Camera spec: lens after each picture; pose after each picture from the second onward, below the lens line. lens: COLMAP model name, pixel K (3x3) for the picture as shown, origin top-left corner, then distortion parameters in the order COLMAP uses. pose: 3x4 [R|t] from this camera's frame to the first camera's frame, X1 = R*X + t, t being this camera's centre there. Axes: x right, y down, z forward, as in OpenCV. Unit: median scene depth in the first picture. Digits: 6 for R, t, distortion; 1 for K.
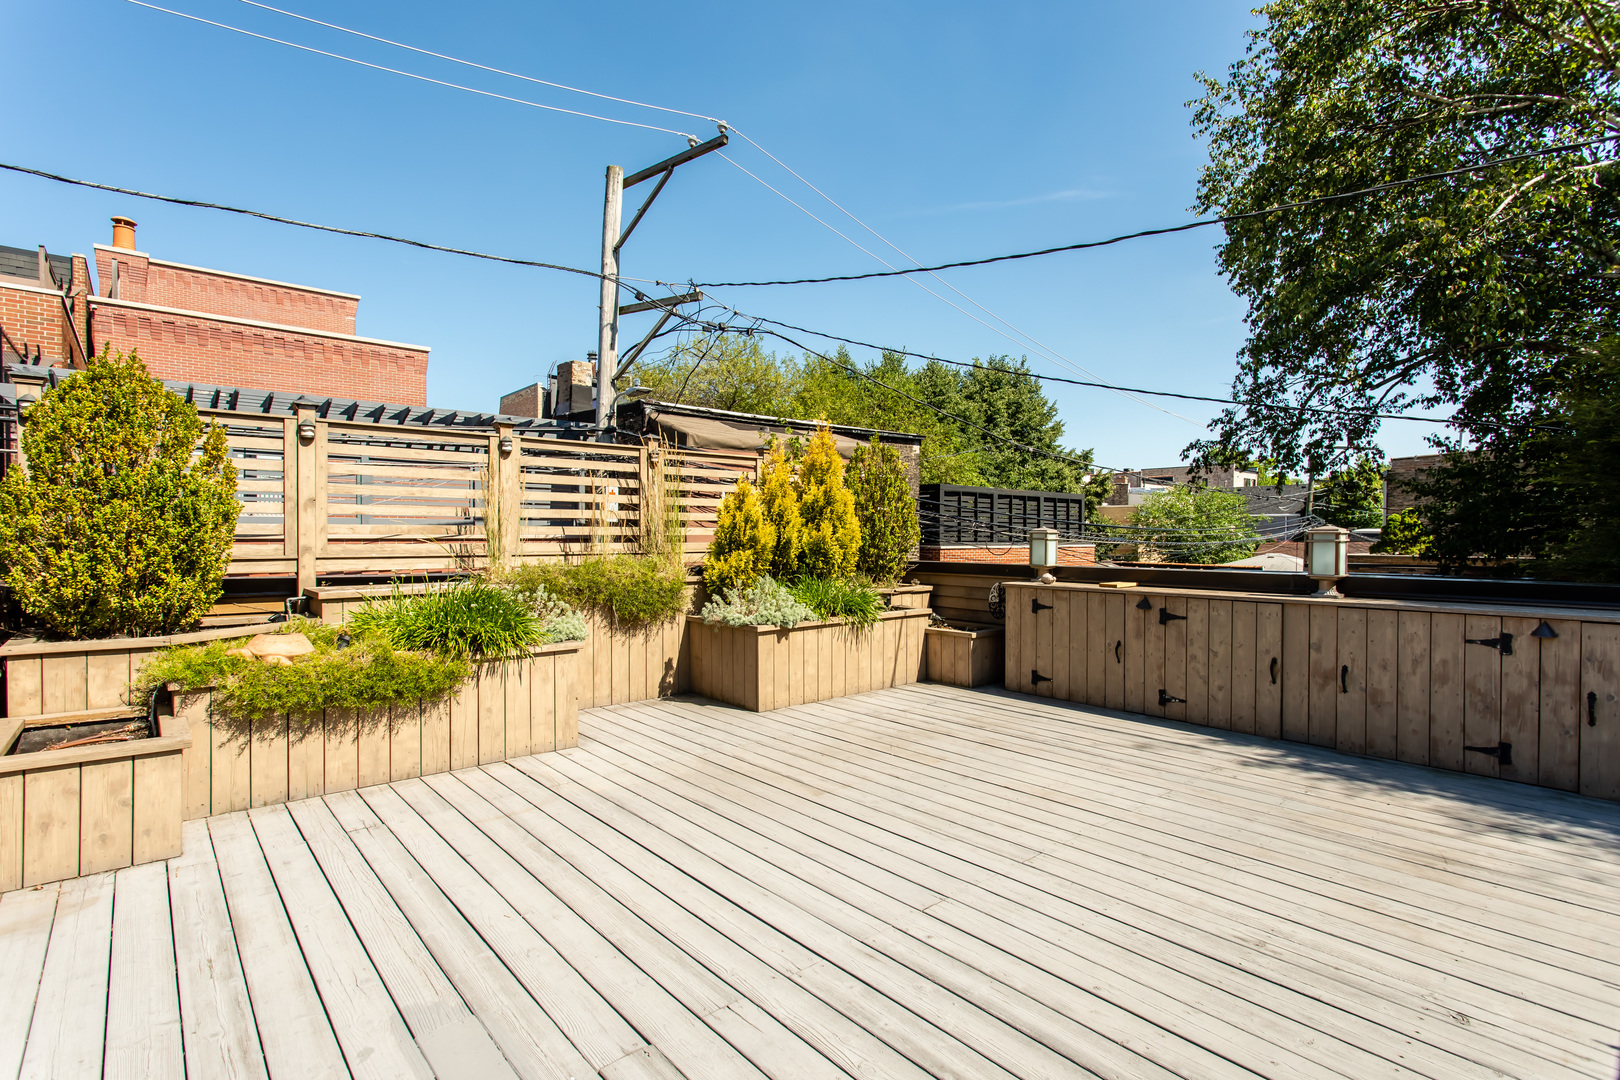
lens RADIAL K [[771.0, 0, 815.9], [0, 771.0, 548.9], [0, 0, 1]] dist [0.006509, 0.001460]
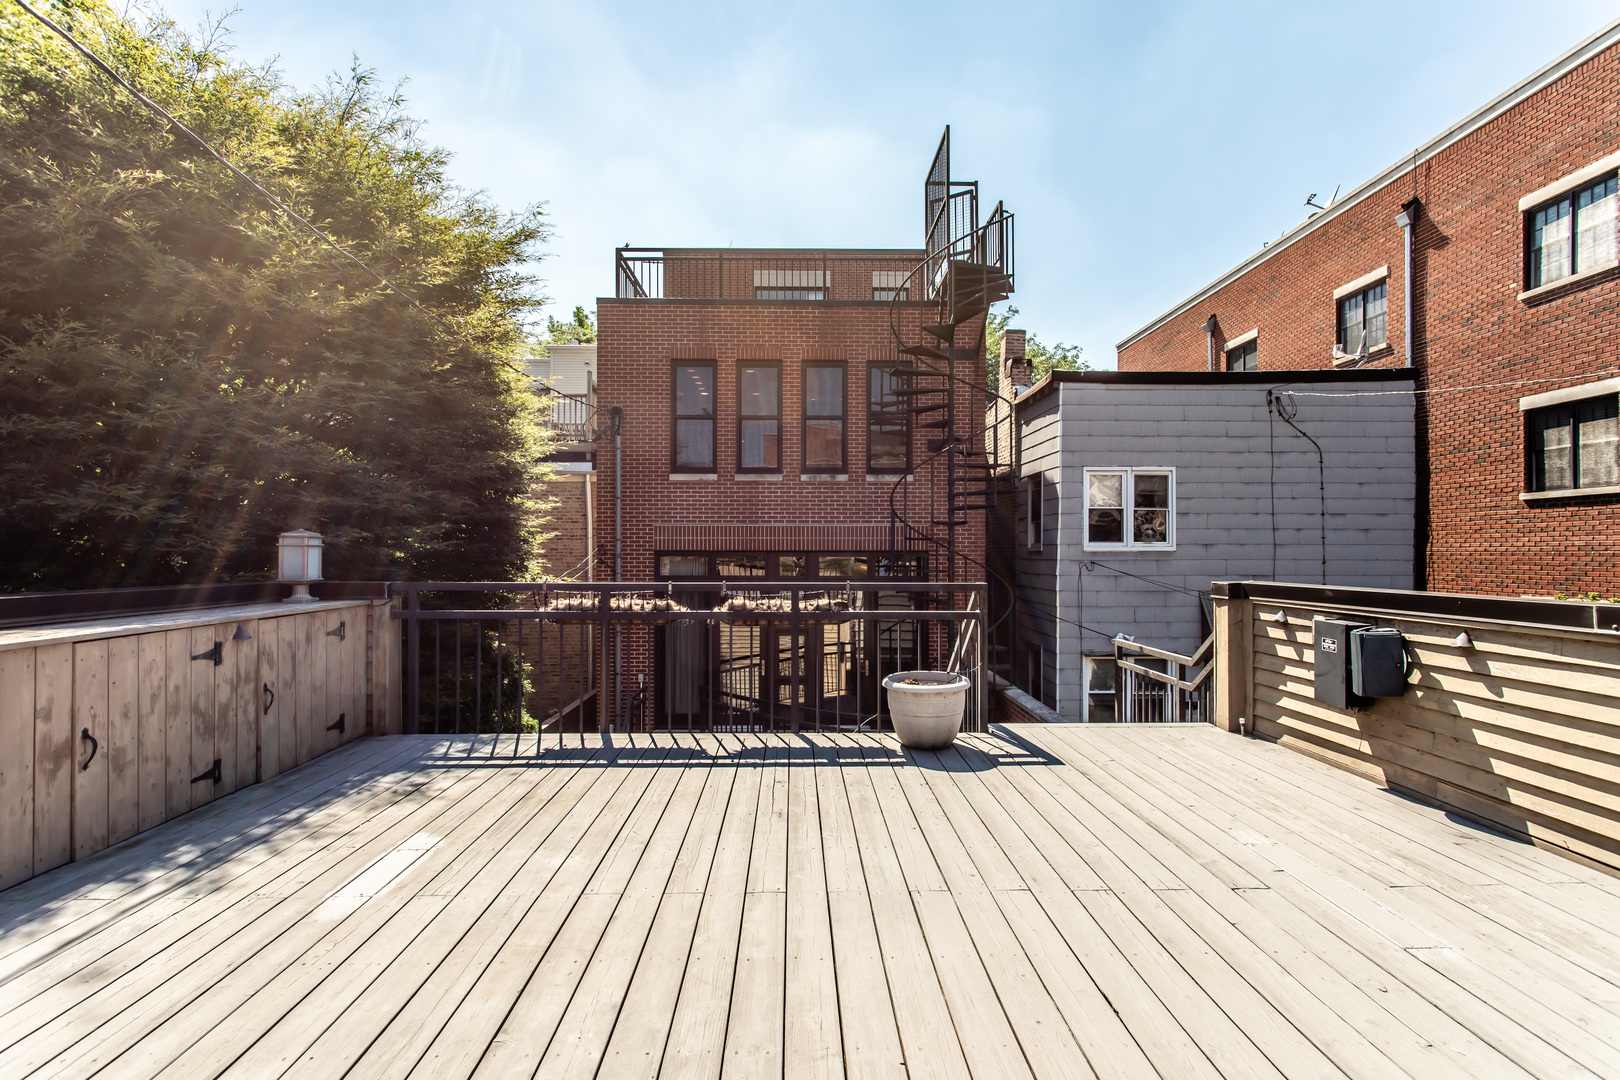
lens RADIAL K [[771.0, 0, 815.9], [0, 771.0, 548.9], [0, 0, 1]] dist [0.006509, 0.001460]
pose [[-0.773918, -0.001346, 0.633284, -0.259812], [0.005409, 0.999947, 0.008735, -0.007535], [-0.633263, 0.010186, -0.773870, 1.276100]]
